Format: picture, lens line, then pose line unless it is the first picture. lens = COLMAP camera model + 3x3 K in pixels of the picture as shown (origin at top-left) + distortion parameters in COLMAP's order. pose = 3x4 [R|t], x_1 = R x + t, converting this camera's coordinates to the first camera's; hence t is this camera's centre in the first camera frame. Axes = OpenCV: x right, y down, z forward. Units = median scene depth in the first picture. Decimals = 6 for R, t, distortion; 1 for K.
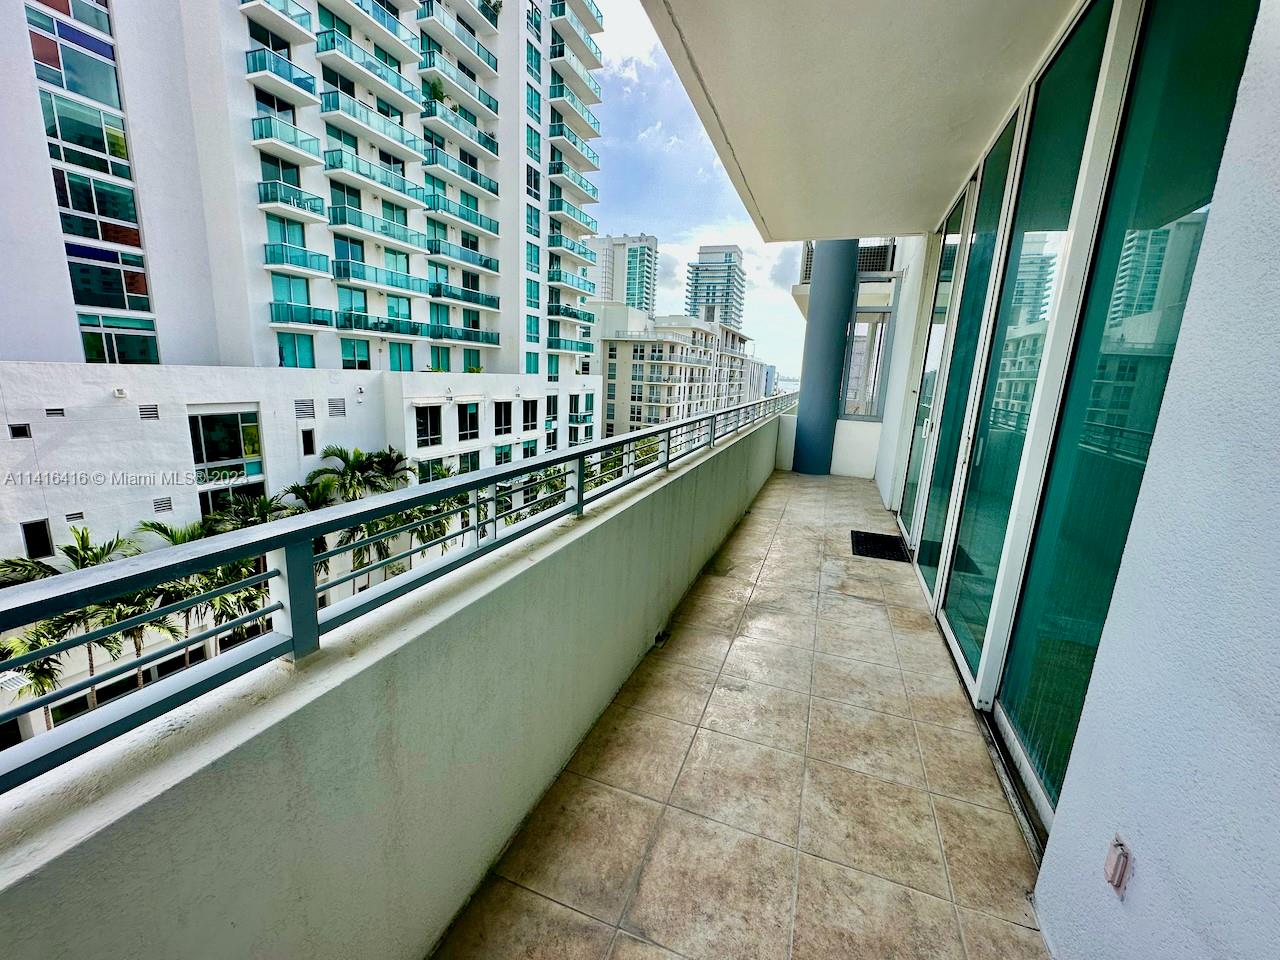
lens RADIAL K [[512.6, 0, 641.9], [0, 512.6, 481.6], [0, 0, 1]] dist [-0.002371, 0.000699]
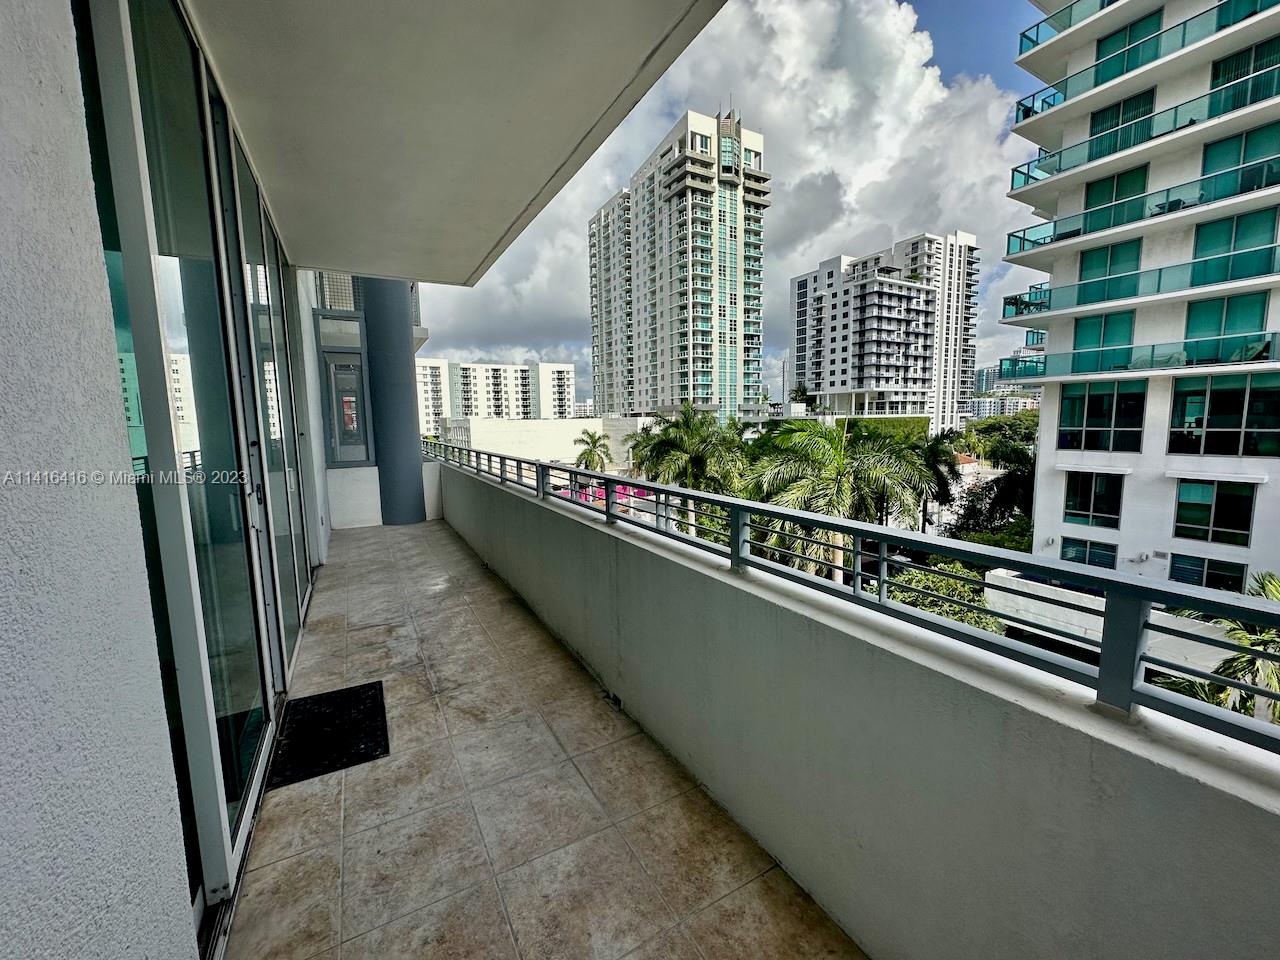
lens RADIAL K [[512.6, 0, 641.3], [0, 512.6, 476.8], [0, 0, 1]] dist [-0.002371, 0.000699]
pose [[-0.644581, 0.051367, -0.762808, 0.069230], [-0.171129, 0.962731, 0.209435, -0.031473], [0.745137, 0.265537, -0.611768, 0.159686]]
